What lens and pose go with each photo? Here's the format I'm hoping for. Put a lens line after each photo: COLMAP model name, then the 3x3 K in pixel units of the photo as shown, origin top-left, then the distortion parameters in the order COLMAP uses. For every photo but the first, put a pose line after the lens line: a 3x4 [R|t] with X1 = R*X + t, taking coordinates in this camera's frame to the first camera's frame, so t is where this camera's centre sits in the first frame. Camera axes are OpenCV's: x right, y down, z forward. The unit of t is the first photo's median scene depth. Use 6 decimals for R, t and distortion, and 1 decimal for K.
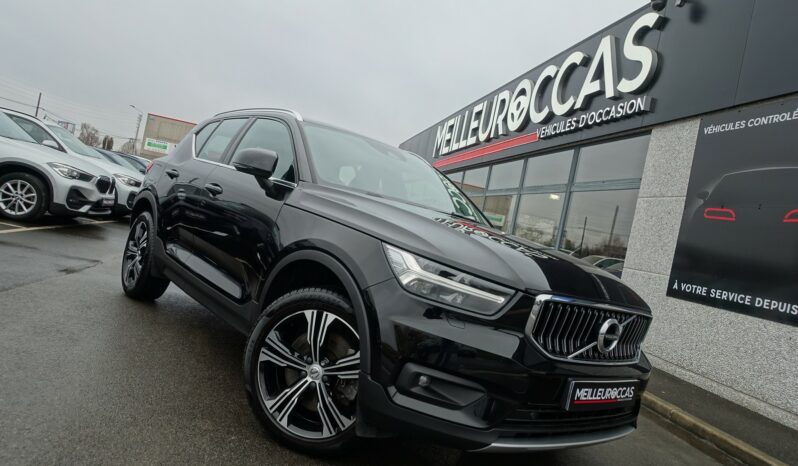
lens RADIAL K [[592.2, 0, 399.0], [0, 592.2, 233.0], [0, 0, 1]] dist [-0.002593, -0.001735]
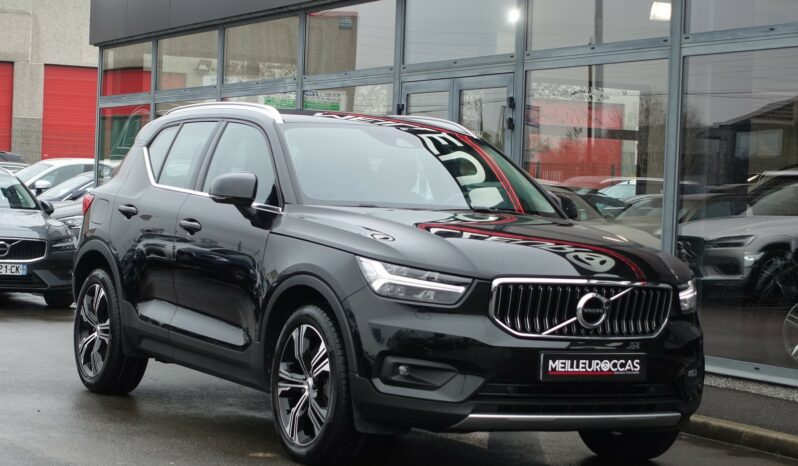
lens RADIAL K [[2209.7, 0, 399.0], [0, 2209.7, 233.0], [0, 0, 1]] dist [1.077145, 0.014599]
pose [[0.967043, -0.168339, -0.191024, 0.809537], [0.167166, 0.985675, -0.022360, 0.076082], [0.192052, -0.010310, 0.981331, -2.885746]]
